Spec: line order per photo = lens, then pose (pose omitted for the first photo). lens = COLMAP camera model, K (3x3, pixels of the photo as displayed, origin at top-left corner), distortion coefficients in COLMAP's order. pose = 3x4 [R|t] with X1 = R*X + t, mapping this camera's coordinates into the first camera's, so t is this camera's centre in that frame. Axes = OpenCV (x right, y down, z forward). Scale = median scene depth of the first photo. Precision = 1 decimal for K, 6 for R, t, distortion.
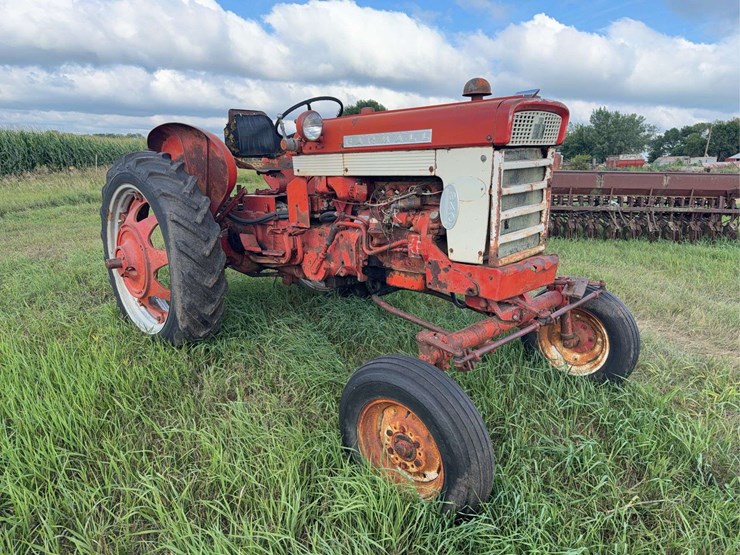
lens RADIAL K [[531.0, 0, 374.7], [0, 531.0, 279.8], [0, 0, 1]] dist [0.023716, -0.032664]
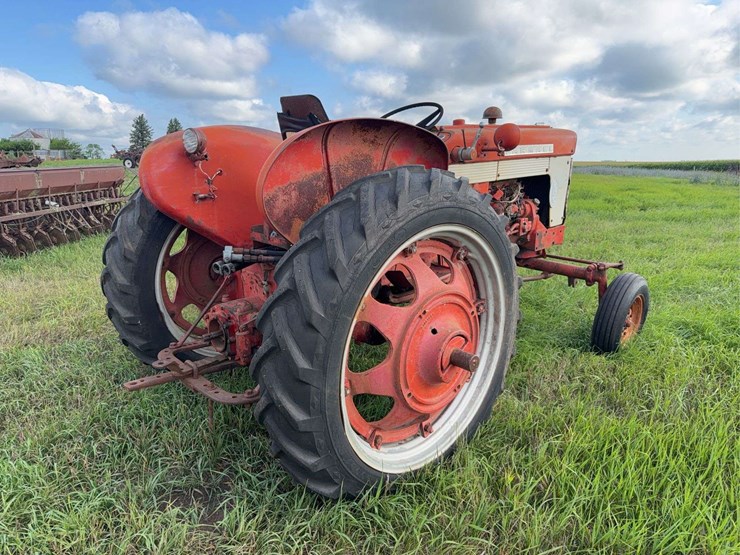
lens RADIAL K [[524.4, 0, 344.6], [0, 524.4, 259.9], [0, 0, 1]] dist [0.055792, -0.038765]
pose [[0.052849, -0.214892, 0.975207, -1.238172], [0.224548, 0.954119, 0.198077, -0.336707], [-0.973029, 0.208512, 0.098678, 1.257373]]
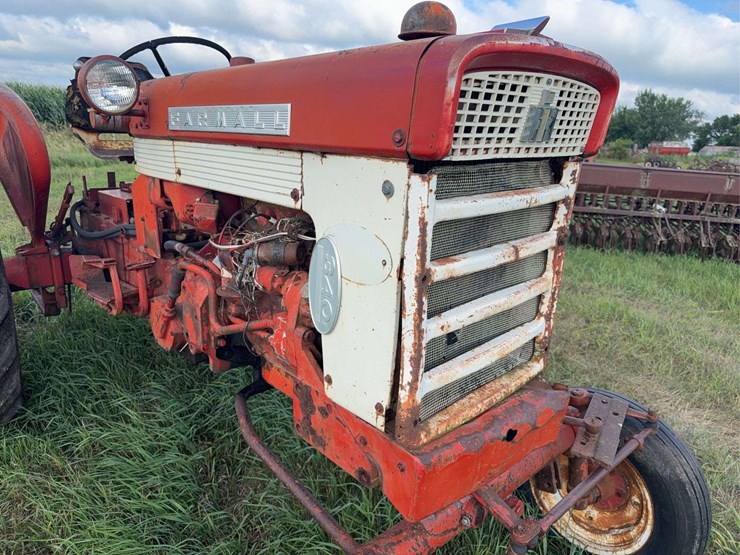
lens RADIAL K [[531.0, 0, 373.1], [0, 531.0, 279.1], [0, 0, 1]] dist [0.023716, -0.032664]
pose [[0.996735, 0.066739, -0.045449, 0.168895], [-0.064389, 0.996603, 0.051354, -0.142029], [0.048721, -0.048260, 0.997646, 0.475927]]
